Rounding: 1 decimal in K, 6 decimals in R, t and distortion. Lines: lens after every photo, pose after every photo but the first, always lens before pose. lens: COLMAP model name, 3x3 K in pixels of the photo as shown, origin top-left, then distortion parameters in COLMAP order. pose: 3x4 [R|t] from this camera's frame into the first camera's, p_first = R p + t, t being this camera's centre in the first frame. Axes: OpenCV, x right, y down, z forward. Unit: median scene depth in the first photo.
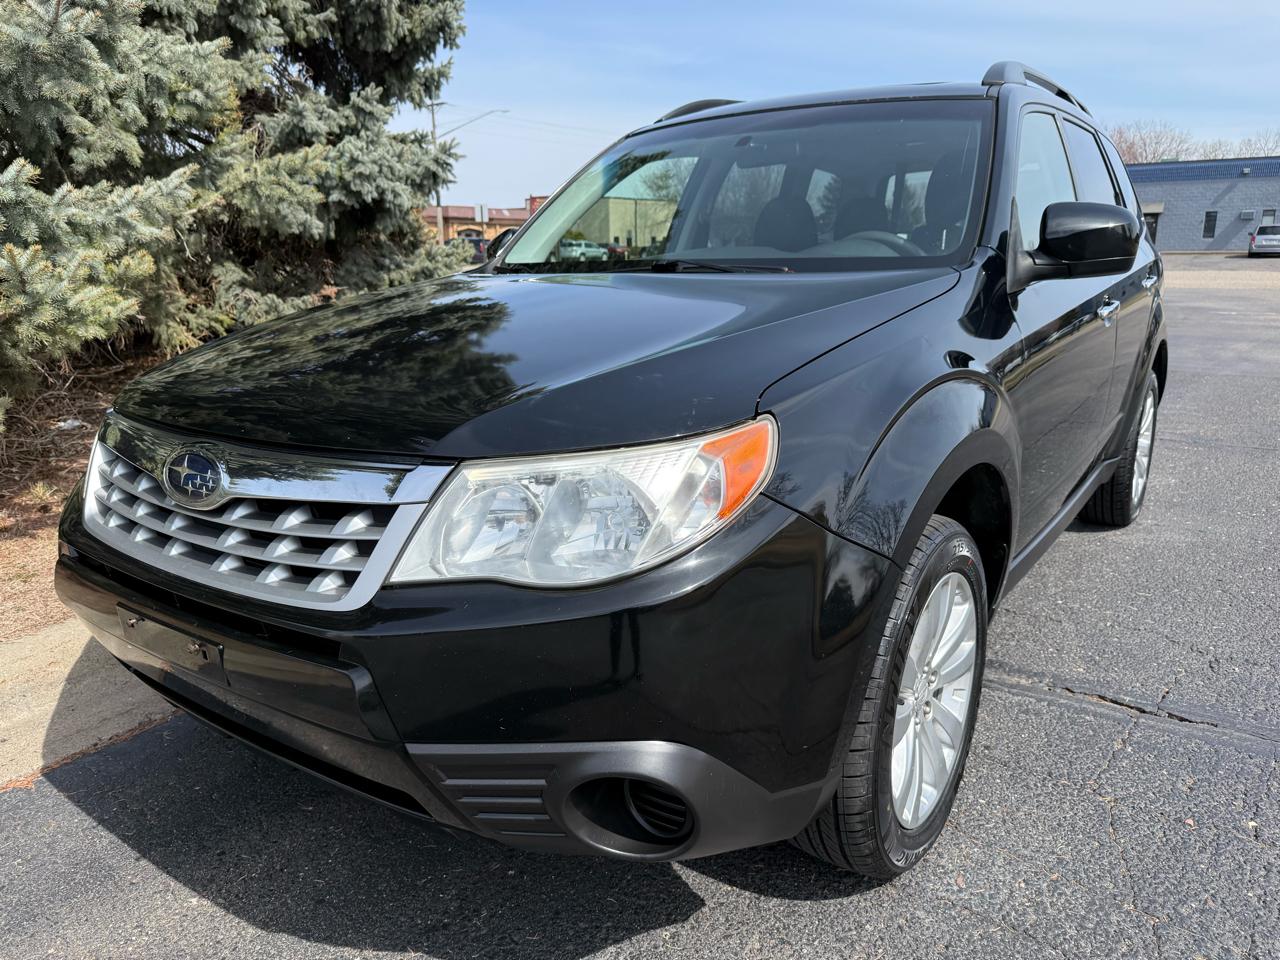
lens RADIAL K [[911.7, 0, 630.5], [0, 911.7, 489.9], [0, 0, 1]] dist [0.016543, -0.029929]
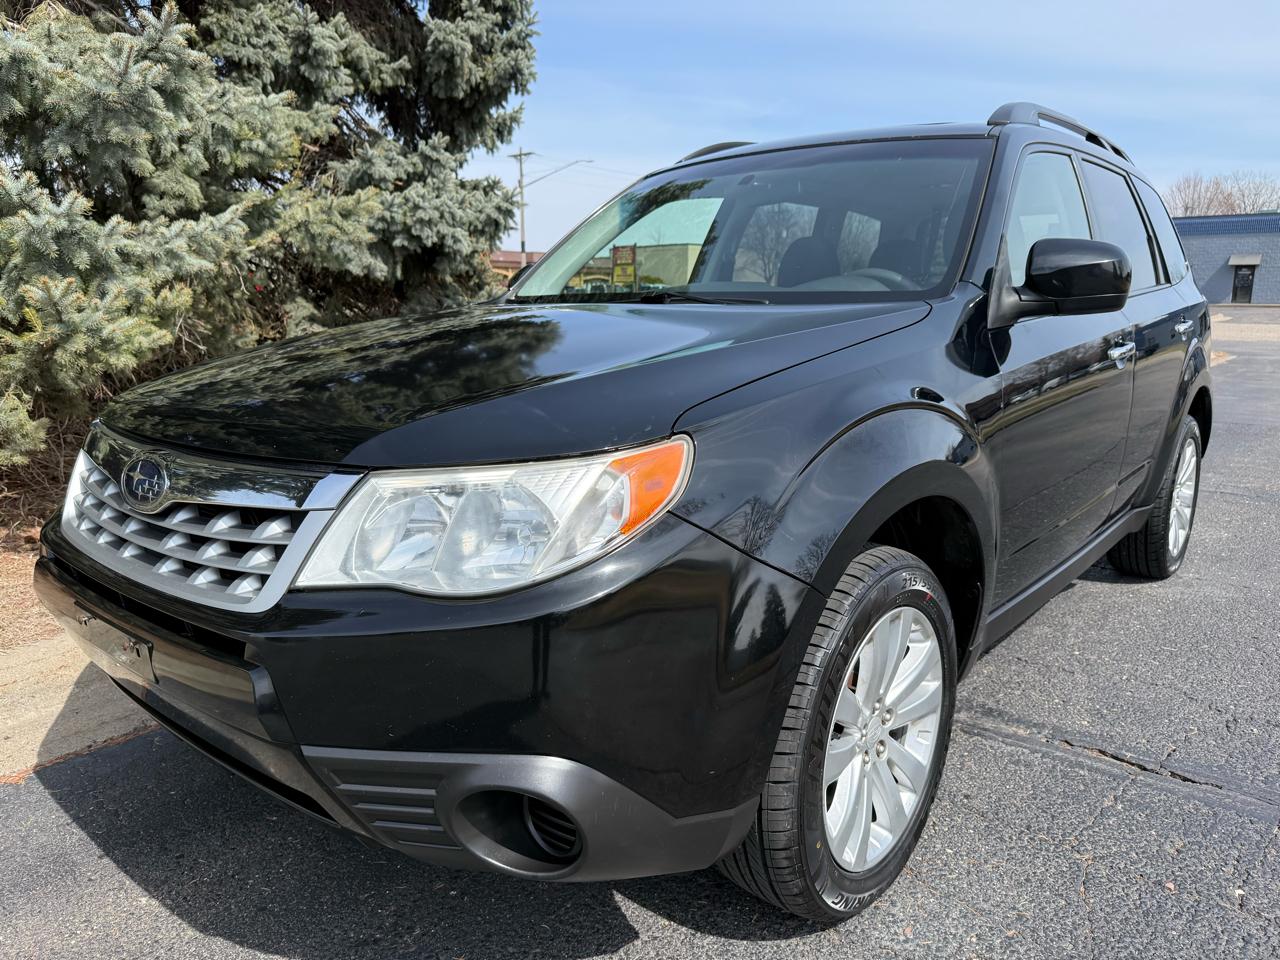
lens RADIAL K [[911.7, 0, 643.3], [0, 911.7, 485.7], [0, 0, 1]] dist [0.016543, -0.029929]
pose [[0.996617, 0.029720, -0.076630, 0.131364], [-0.033738, 0.998093, -0.051683, 0.019134], [0.074948, 0.054094, 0.995719, 0.000313]]
